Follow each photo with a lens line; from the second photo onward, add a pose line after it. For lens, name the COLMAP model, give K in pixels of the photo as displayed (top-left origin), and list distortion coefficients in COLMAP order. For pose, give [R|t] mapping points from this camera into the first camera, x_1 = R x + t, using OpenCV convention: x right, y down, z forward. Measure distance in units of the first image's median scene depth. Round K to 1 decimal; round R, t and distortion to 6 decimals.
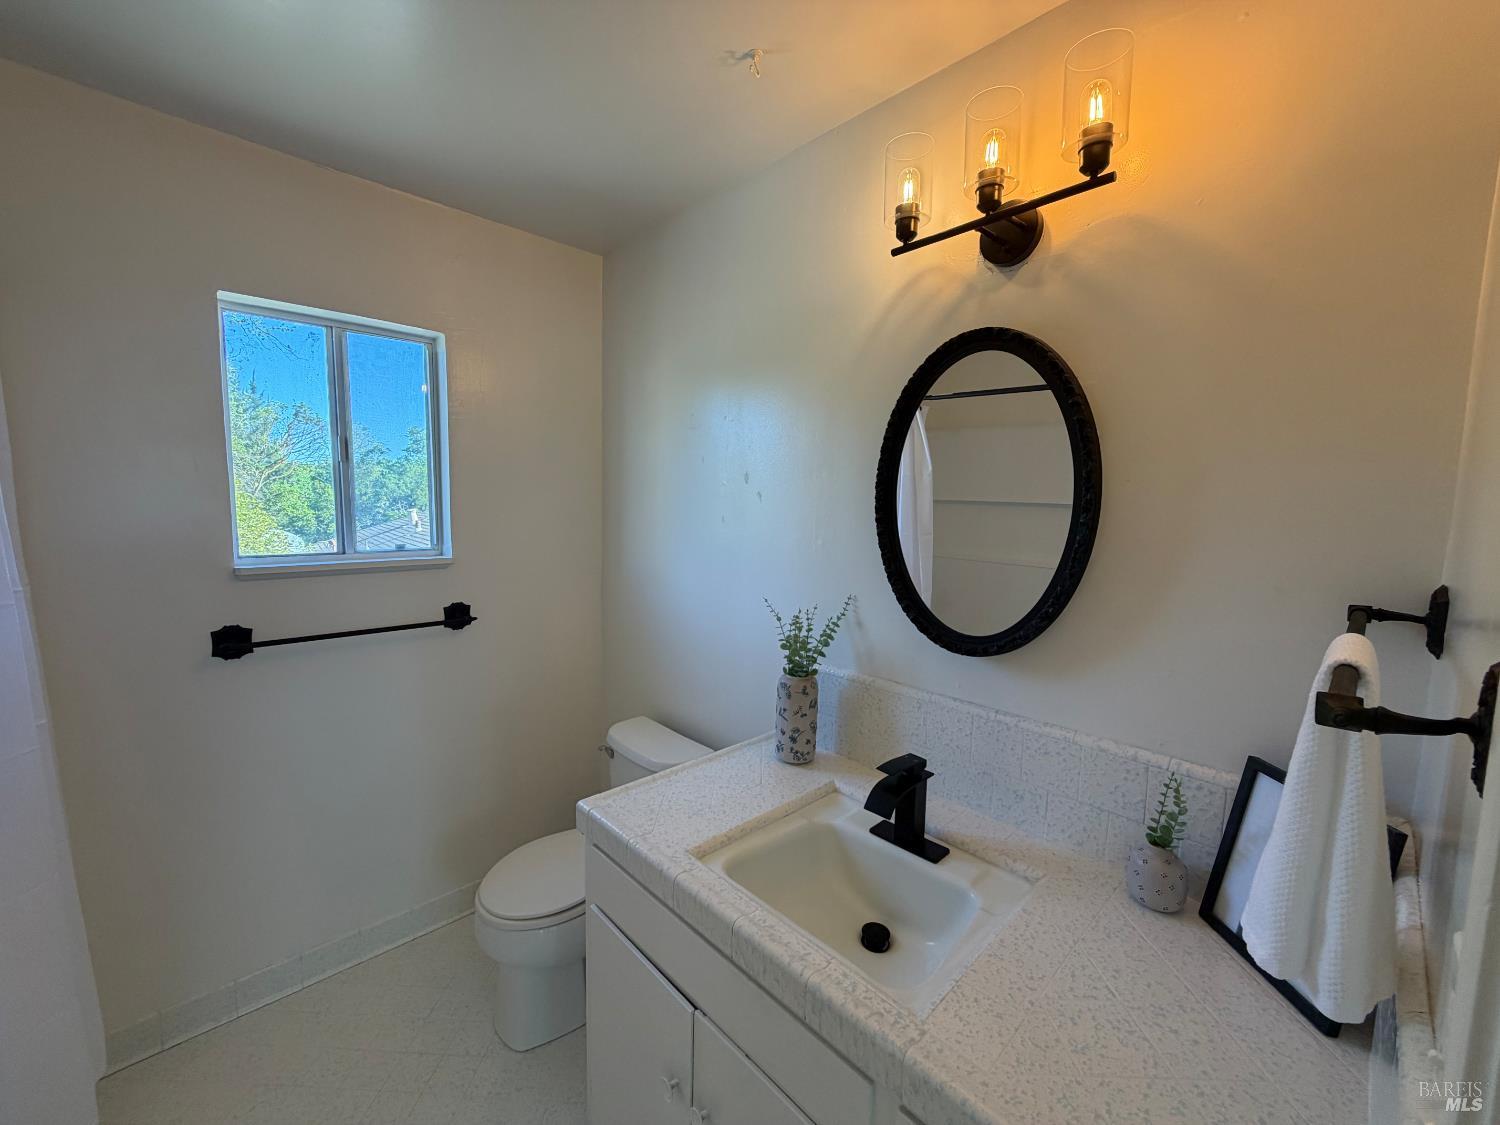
lens RADIAL K [[597.6, 0, 750.6], [0, 597.6, 567.3], [0, 0, 1]] dist [0.000700, -0.000438]
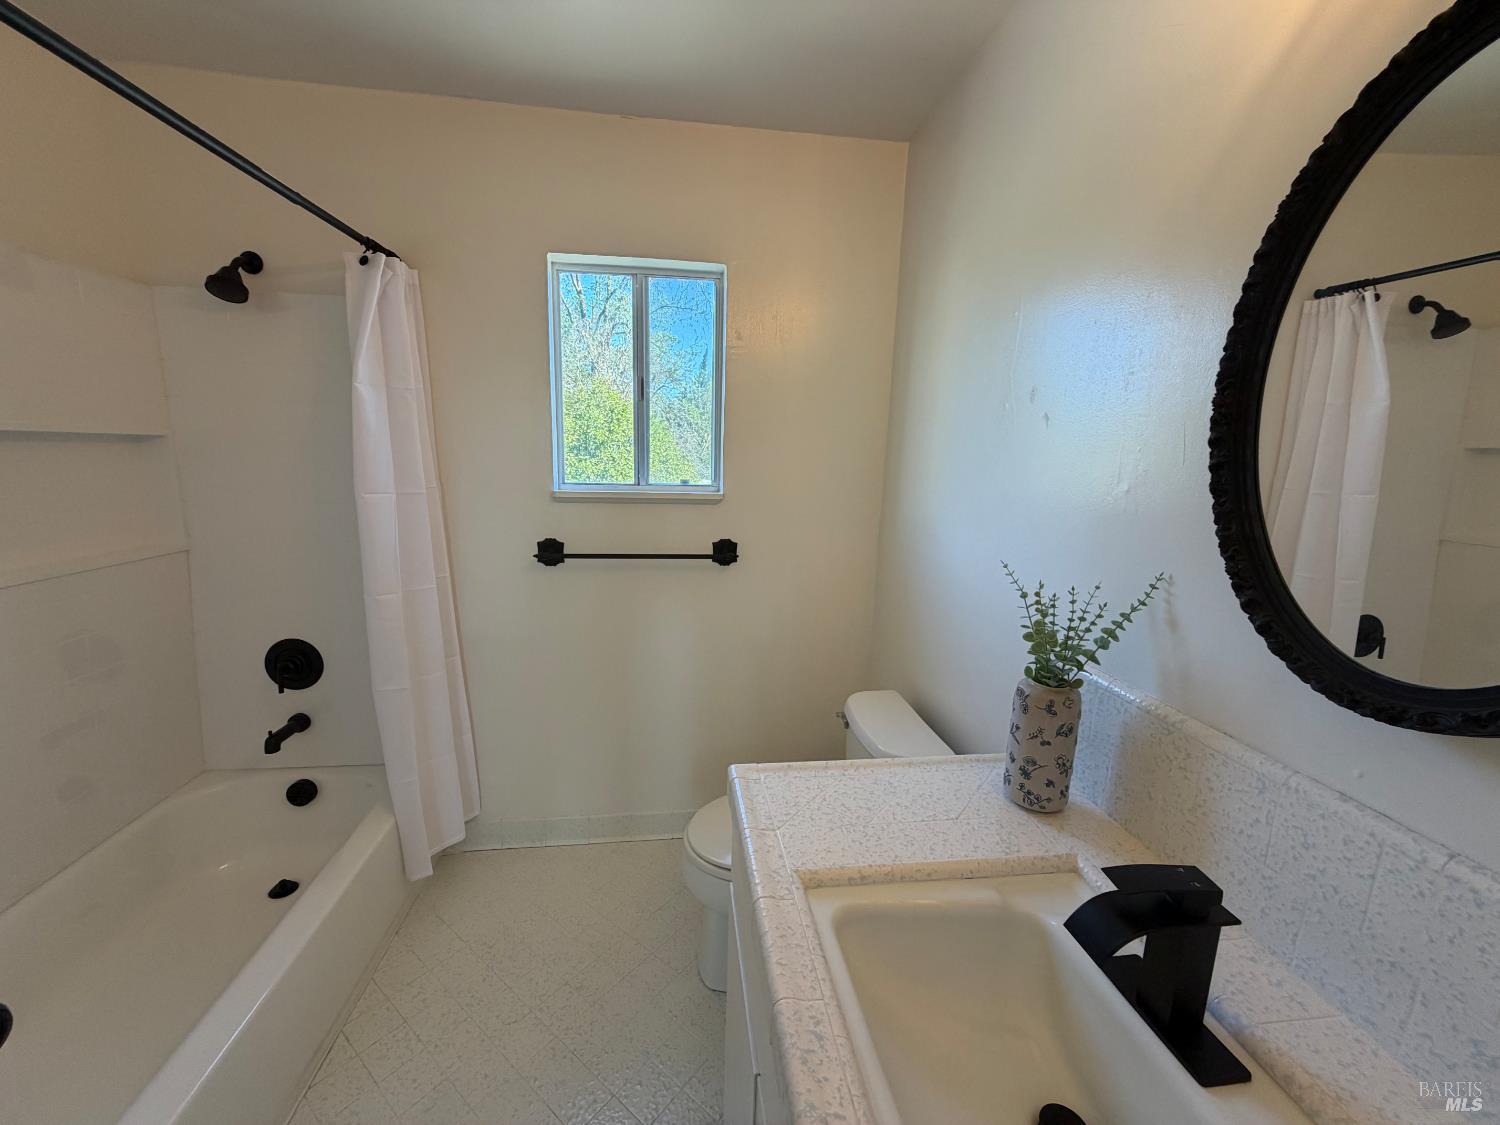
lens RADIAL K [[597.6, 0, 746.4], [0, 597.6, 566.0], [0, 0, 1]] dist [0.000700, -0.000438]
pose [[0.804420, 0.112113, -0.583386, 0.185338], [-0.074895, 0.993334, 0.087625, 0.017693], [0.589322, -0.026795, 0.807454, 0.267263]]
